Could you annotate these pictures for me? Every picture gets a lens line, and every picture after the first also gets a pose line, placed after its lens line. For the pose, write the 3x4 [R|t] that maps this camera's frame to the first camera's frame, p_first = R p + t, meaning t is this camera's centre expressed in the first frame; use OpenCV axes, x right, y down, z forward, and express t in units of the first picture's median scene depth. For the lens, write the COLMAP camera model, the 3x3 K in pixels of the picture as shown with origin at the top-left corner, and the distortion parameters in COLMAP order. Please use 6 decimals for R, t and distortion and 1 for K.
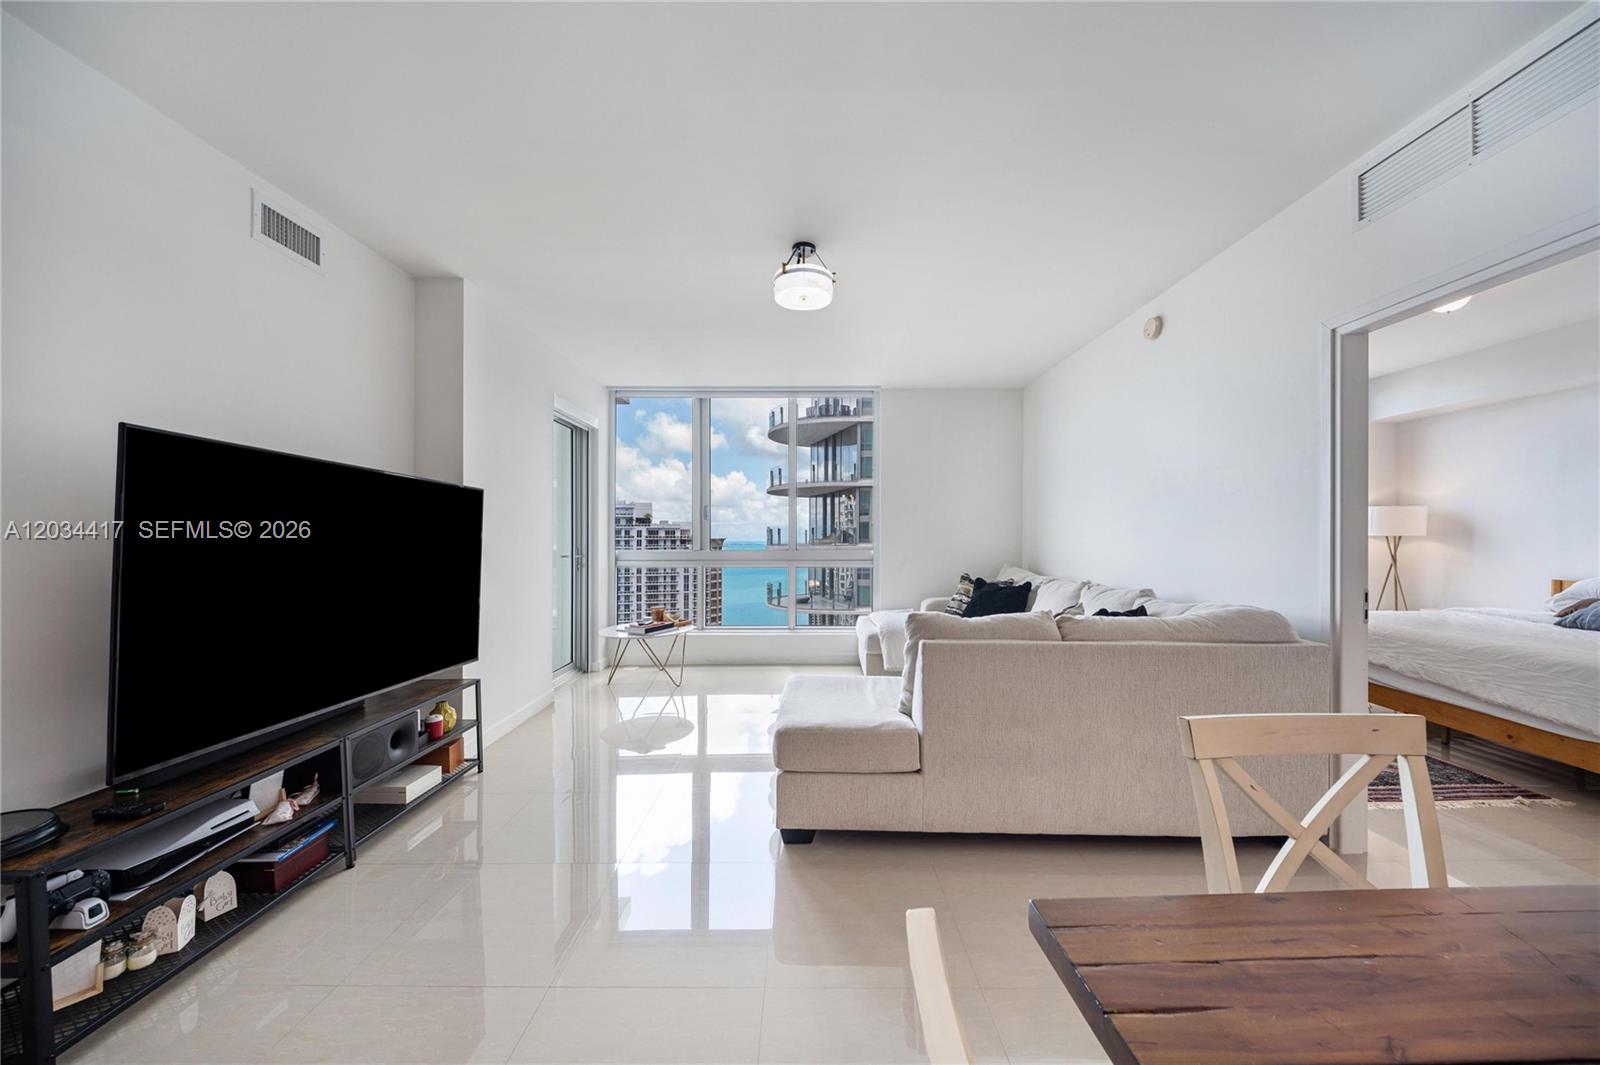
lens RADIAL K [[569.7, 0, 795.1], [0, 569.7, 542.3], [0, 0, 1]] dist [-0.003092, -0.001944]
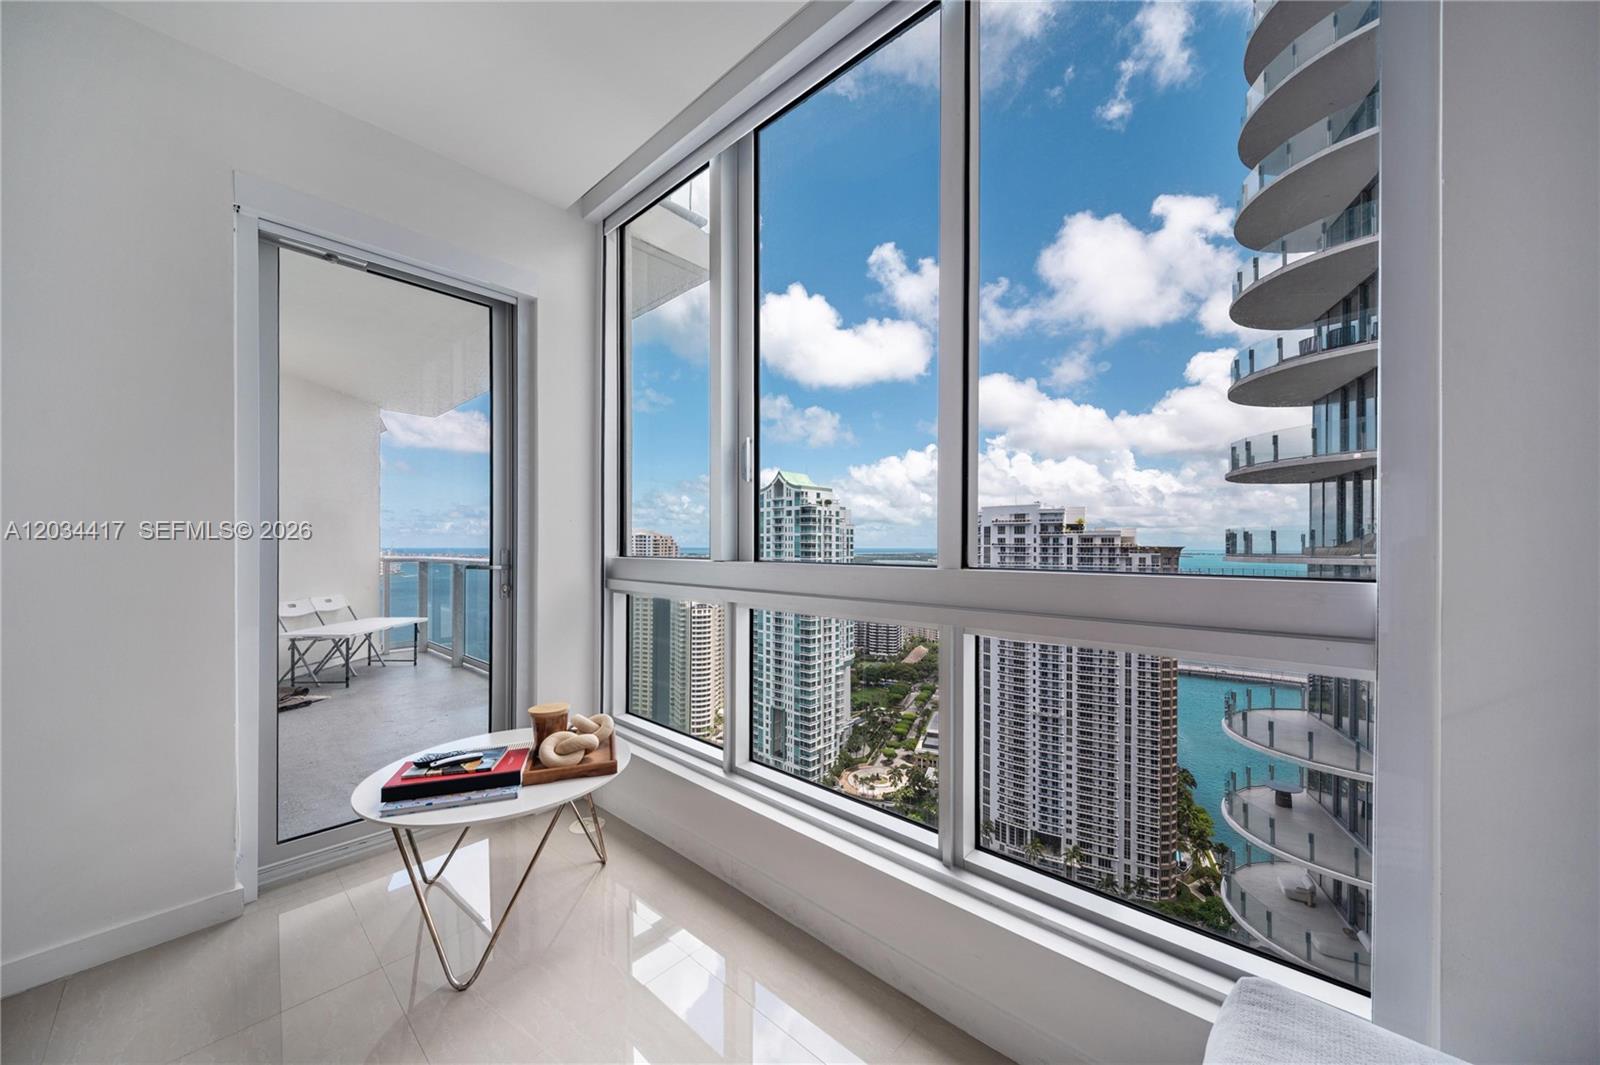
lens RADIAL K [[569.7, 0, 783.0], [0, 569.7, 543.4], [0, 0, 1]] dist [-0.003092, -0.001944]
pose [[0.739625, -0.000242, -0.673019, 0.138223], [-0.008088, 0.999925, -0.009247, 0.010991], [0.672970, 0.012283, 0.739567, 0.987729]]
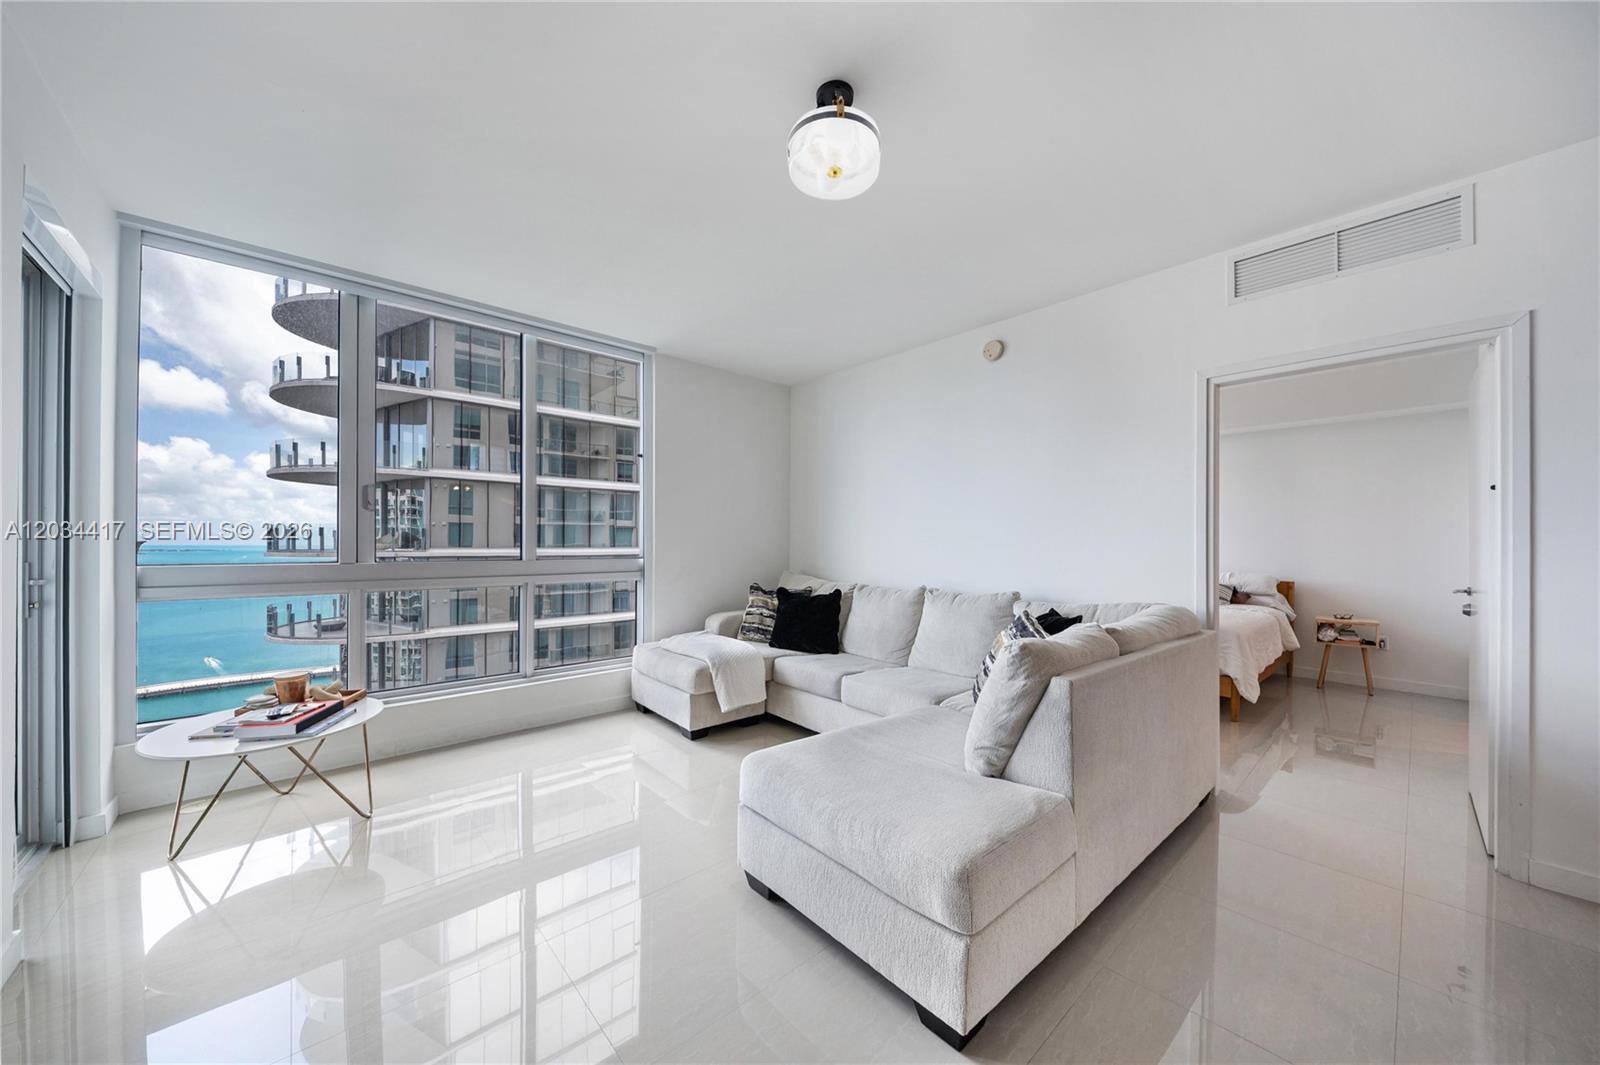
lens RADIAL K [[569.7, 0, 808.5], [0, 569.7, 546.0], [0, 0, 1]] dist [-0.003092, -0.001944]
pose [[0.732611, 0.000626, 0.680648, -0.296066], [0.000389, 0.999999, -0.001338, -0.001725], [-0.680648, 0.001245, 0.732610, 0.361600]]
